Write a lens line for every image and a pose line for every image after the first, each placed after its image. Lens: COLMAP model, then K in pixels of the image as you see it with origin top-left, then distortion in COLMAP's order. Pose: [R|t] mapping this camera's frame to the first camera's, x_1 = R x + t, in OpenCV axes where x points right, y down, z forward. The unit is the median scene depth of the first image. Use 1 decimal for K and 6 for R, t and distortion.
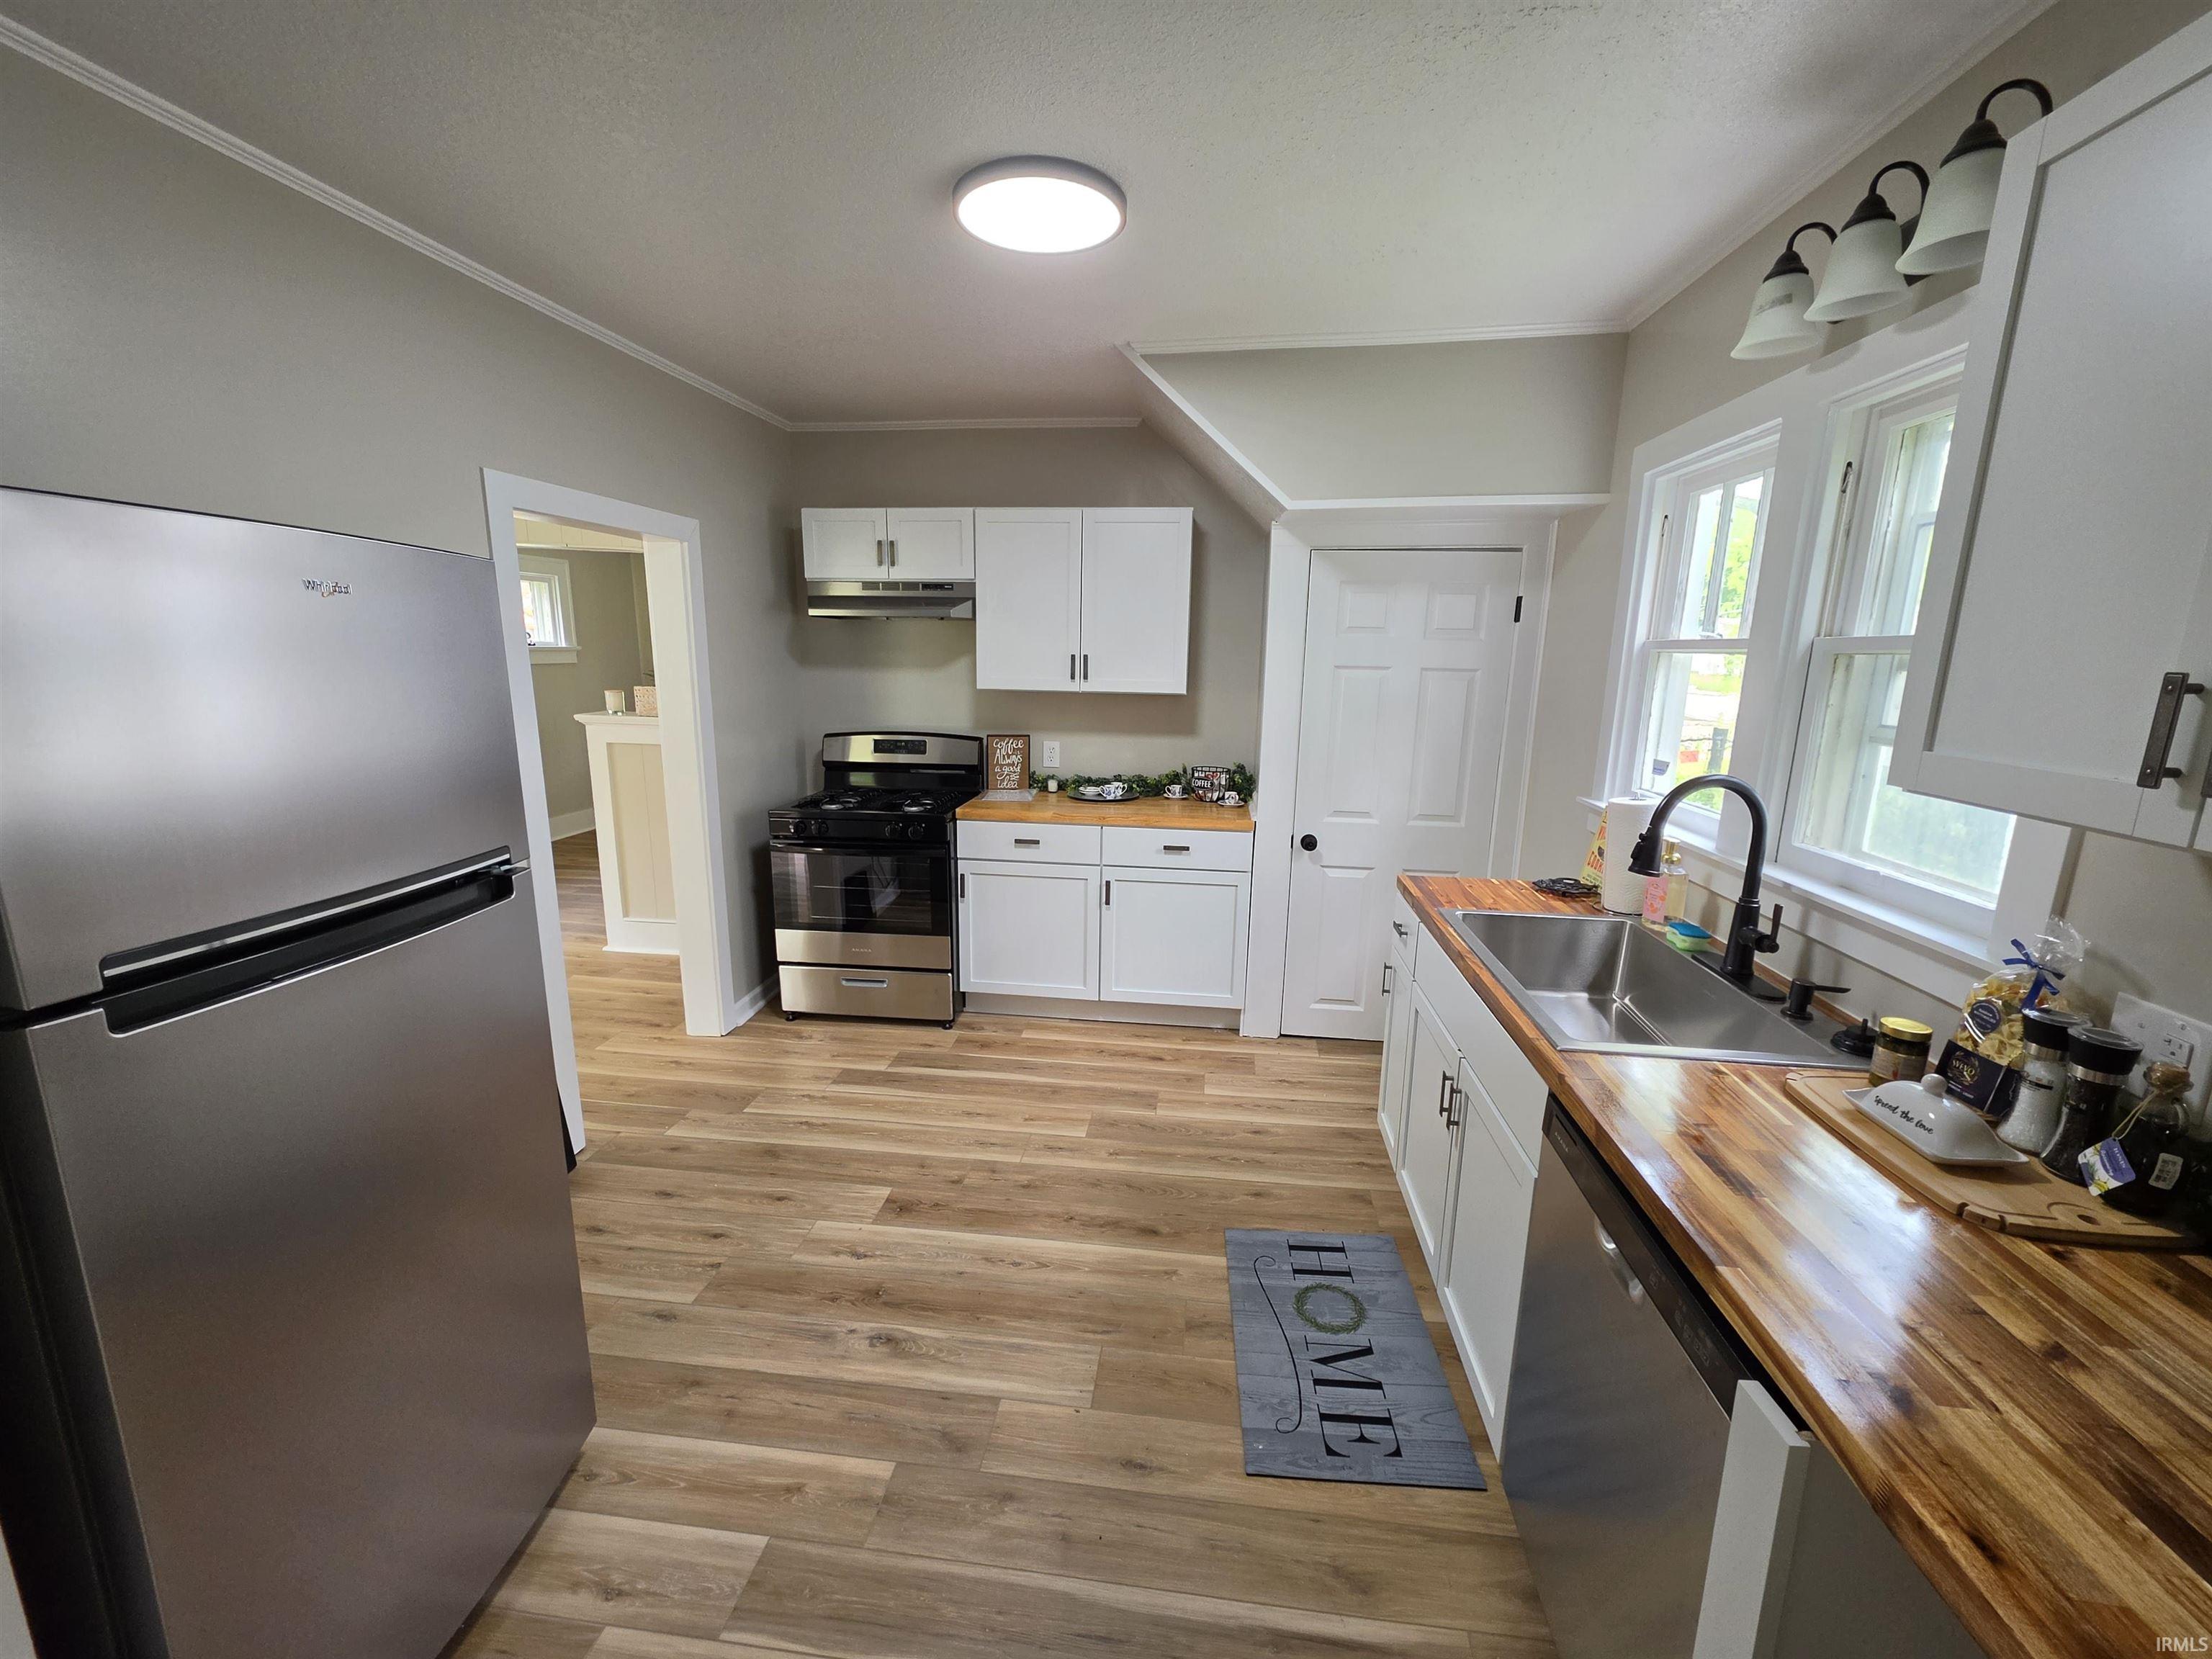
lens RADIAL K [[890.4, 0, 1102.4], [0, 890.4, 826.3], [0, 0, 1]] dist [0.000332, -0.000495]
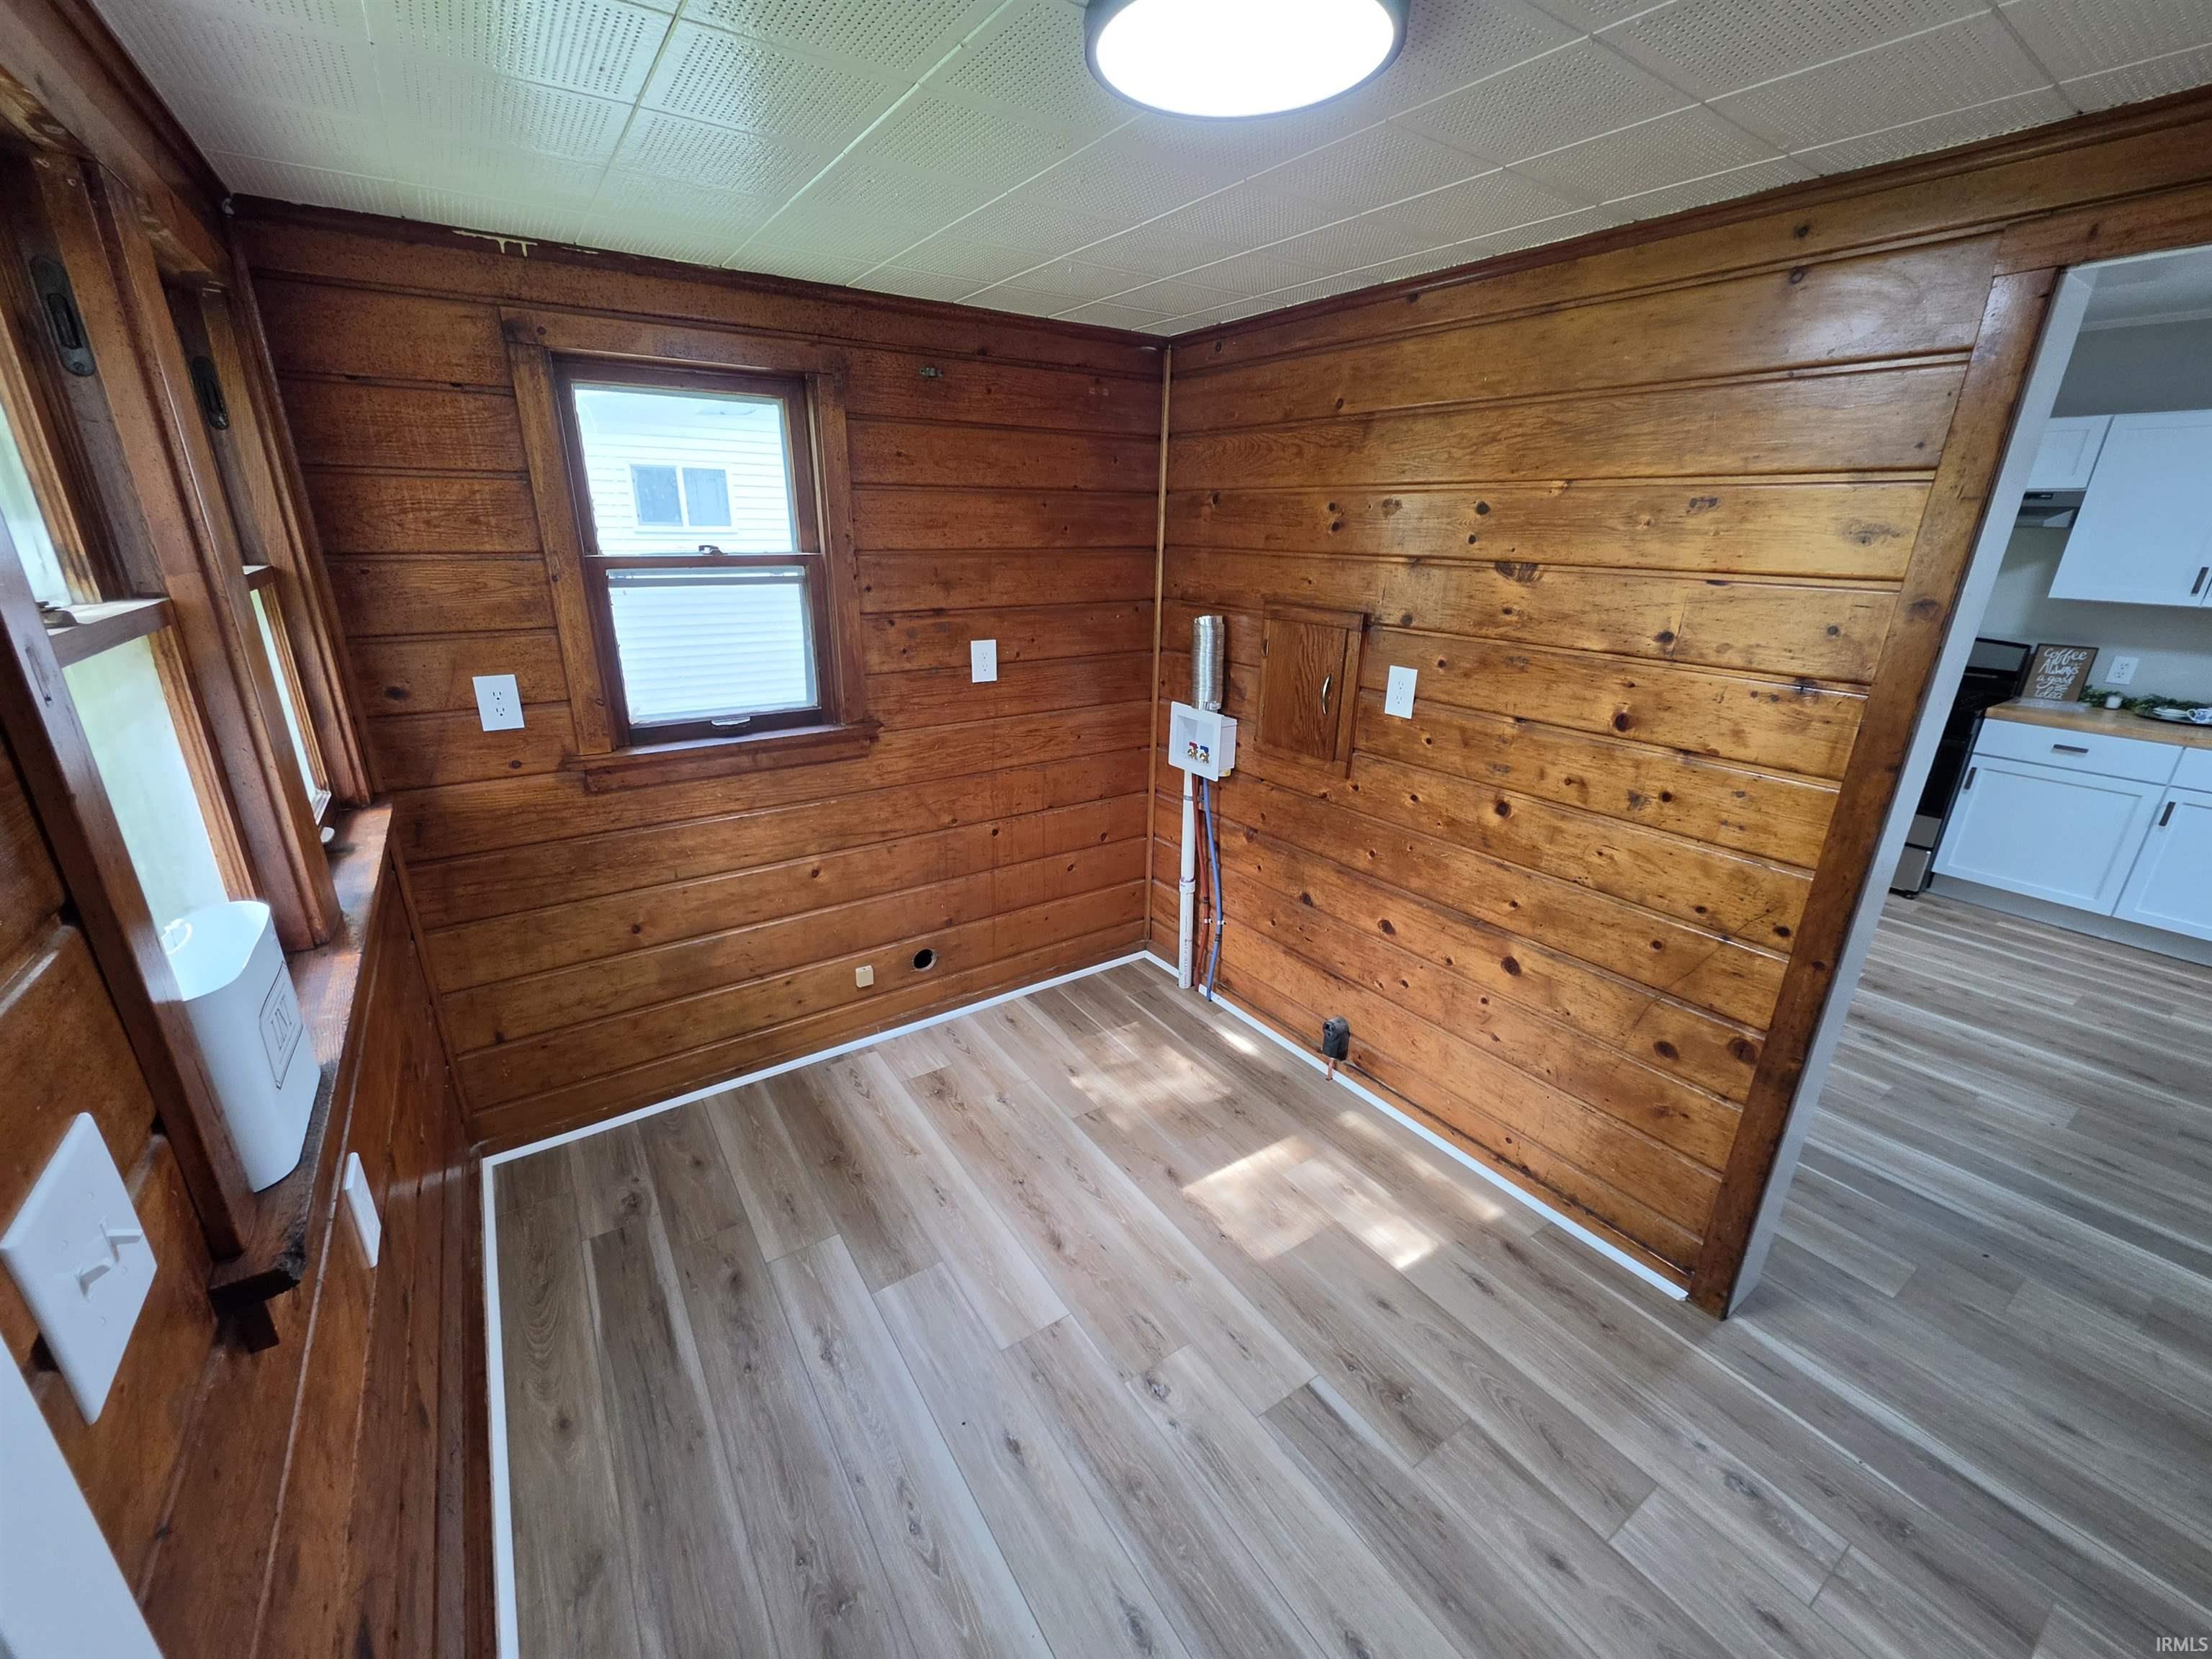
lens RADIAL K [[890.4, 0, 1102.6], [0, 890.4, 827.4], [0, 0, 1]] dist [0.000332, -0.000495]
pose [[0.661981, 0.243752, -0.708778, -0.110439], [-0.154779, 0.969716, 0.188930, 0.129587], [0.733365, -0.015364, 0.679661, -0.836665]]
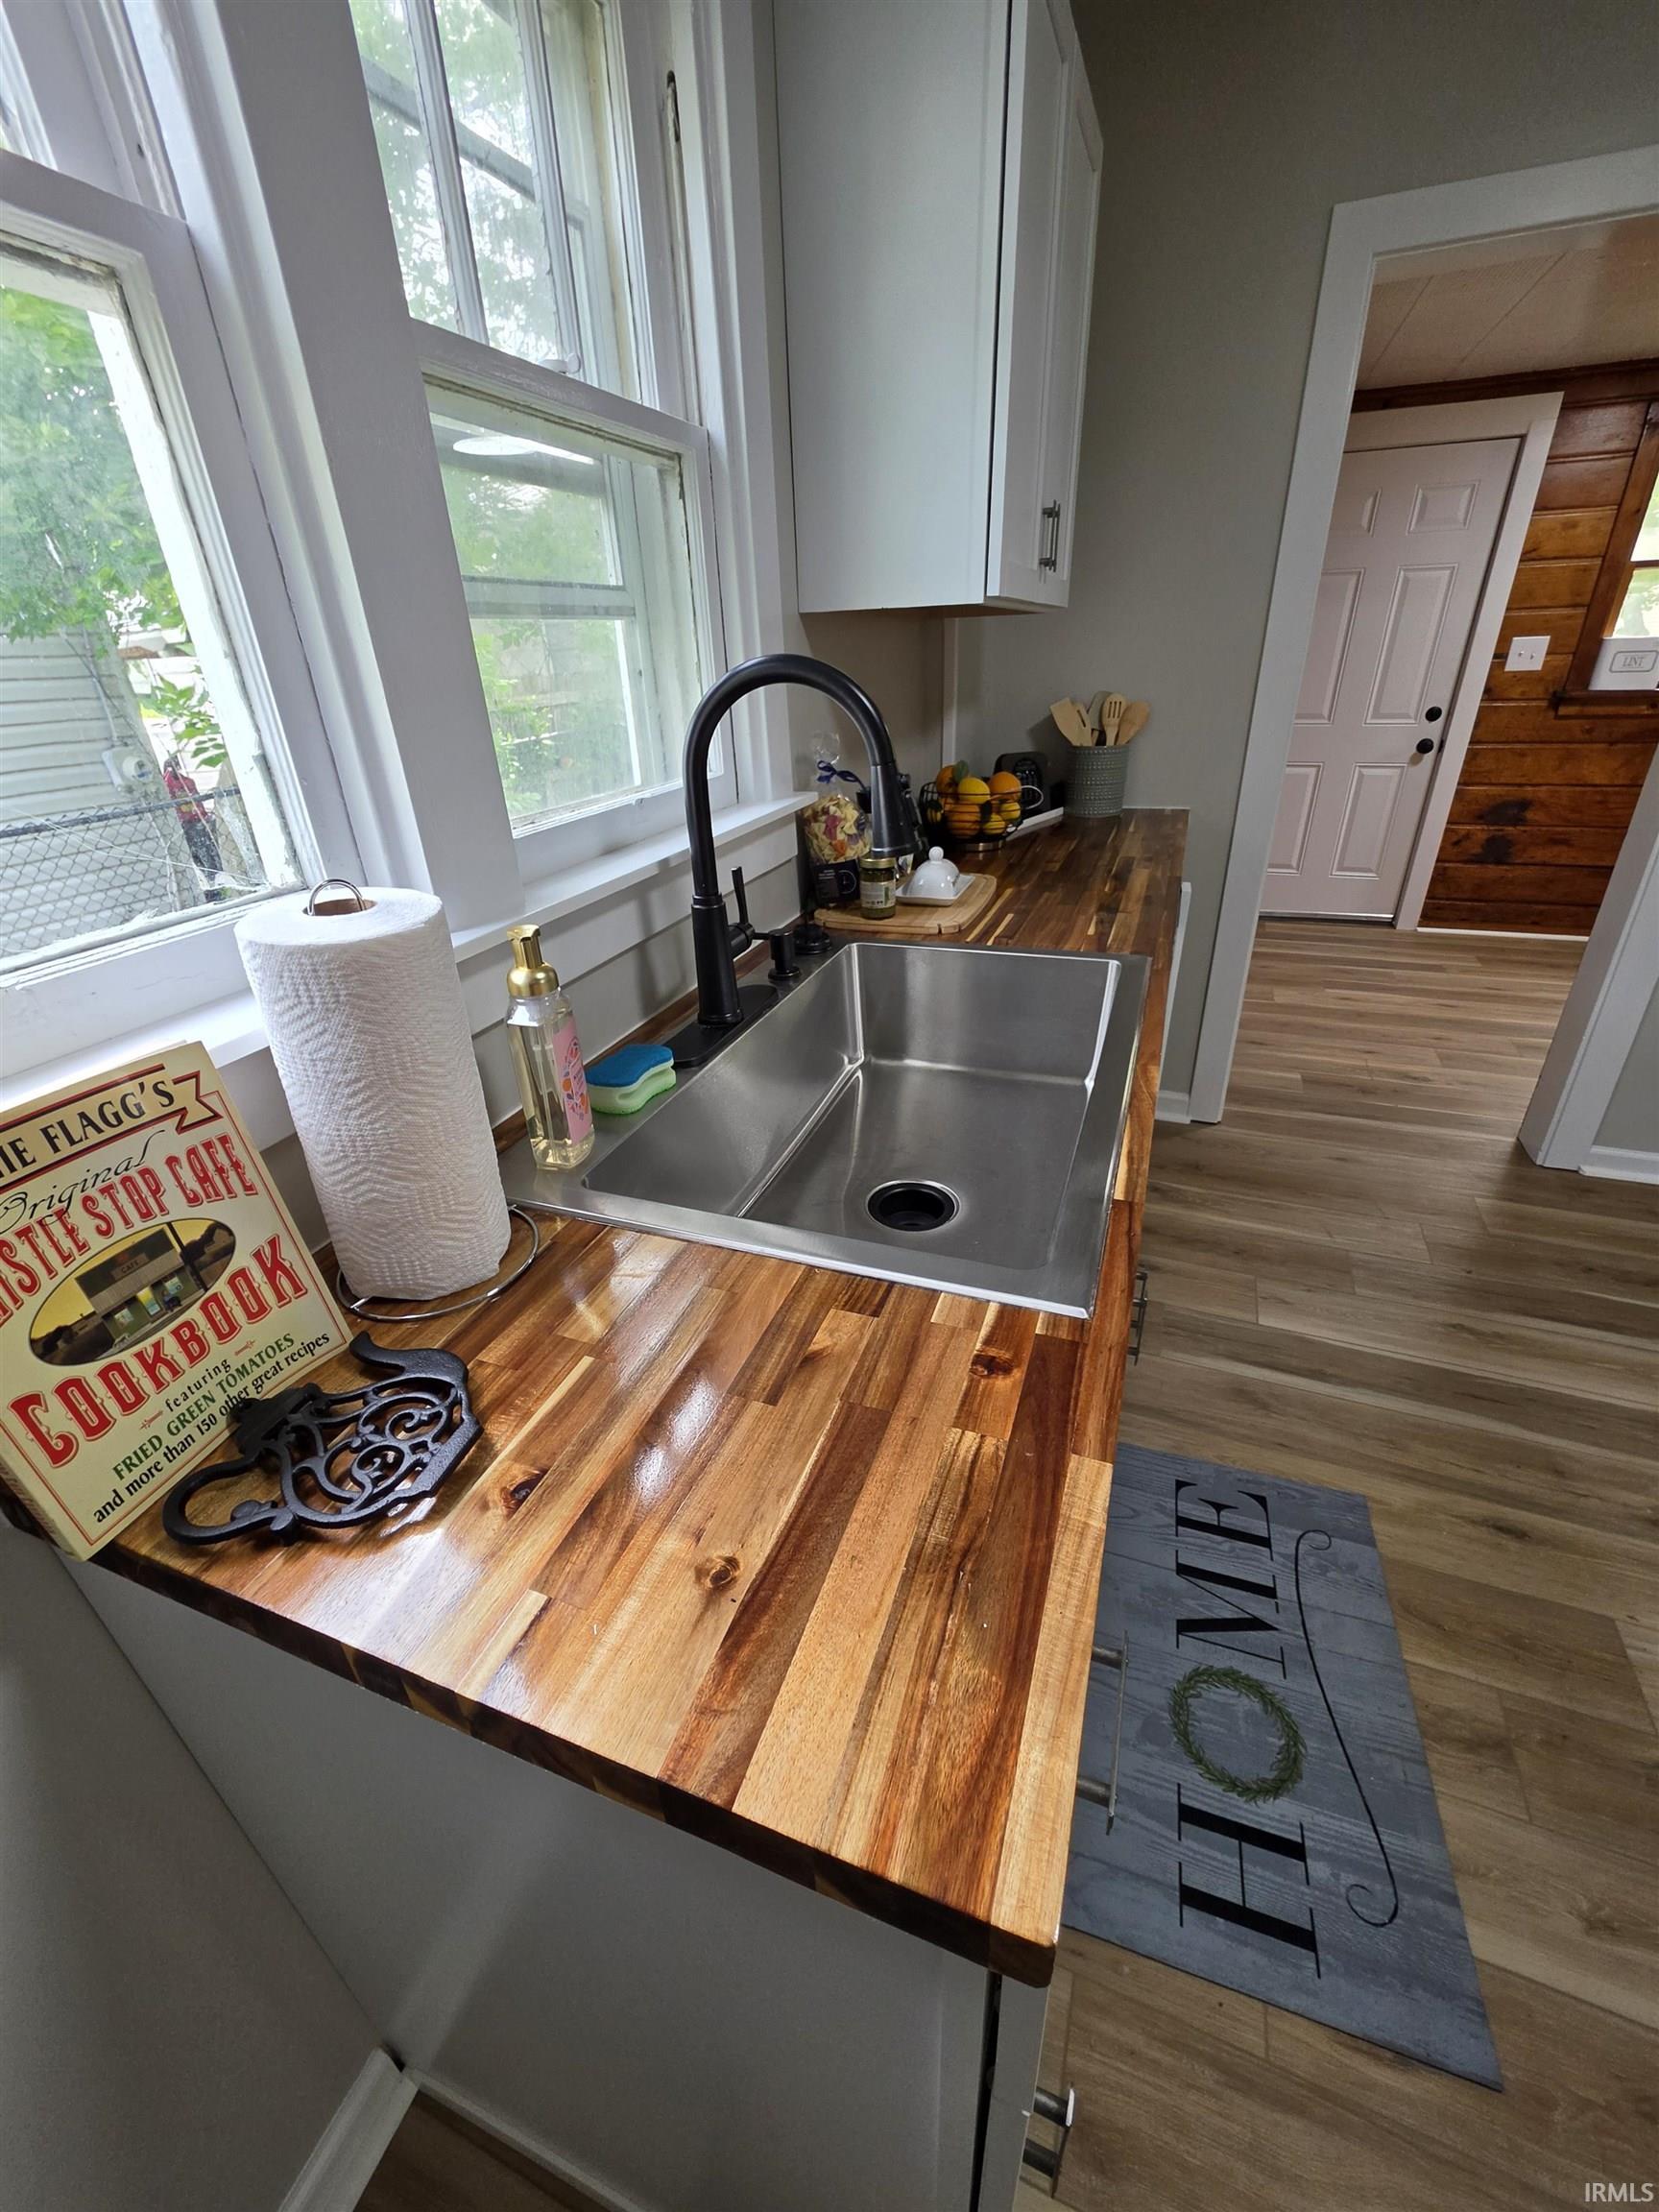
lens RADIAL K [[890.4, 0, 831.5], [0, 890.4, 1105.8], [0, 0, 1]] dist [0.000332, -0.000495]
pose [[-0.971556, -0.087738, 0.219956, 0.376989], [0.068988, 0.783678, 0.617324, -0.124019], [-0.226538, 0.614939, -0.755335, 1.128610]]
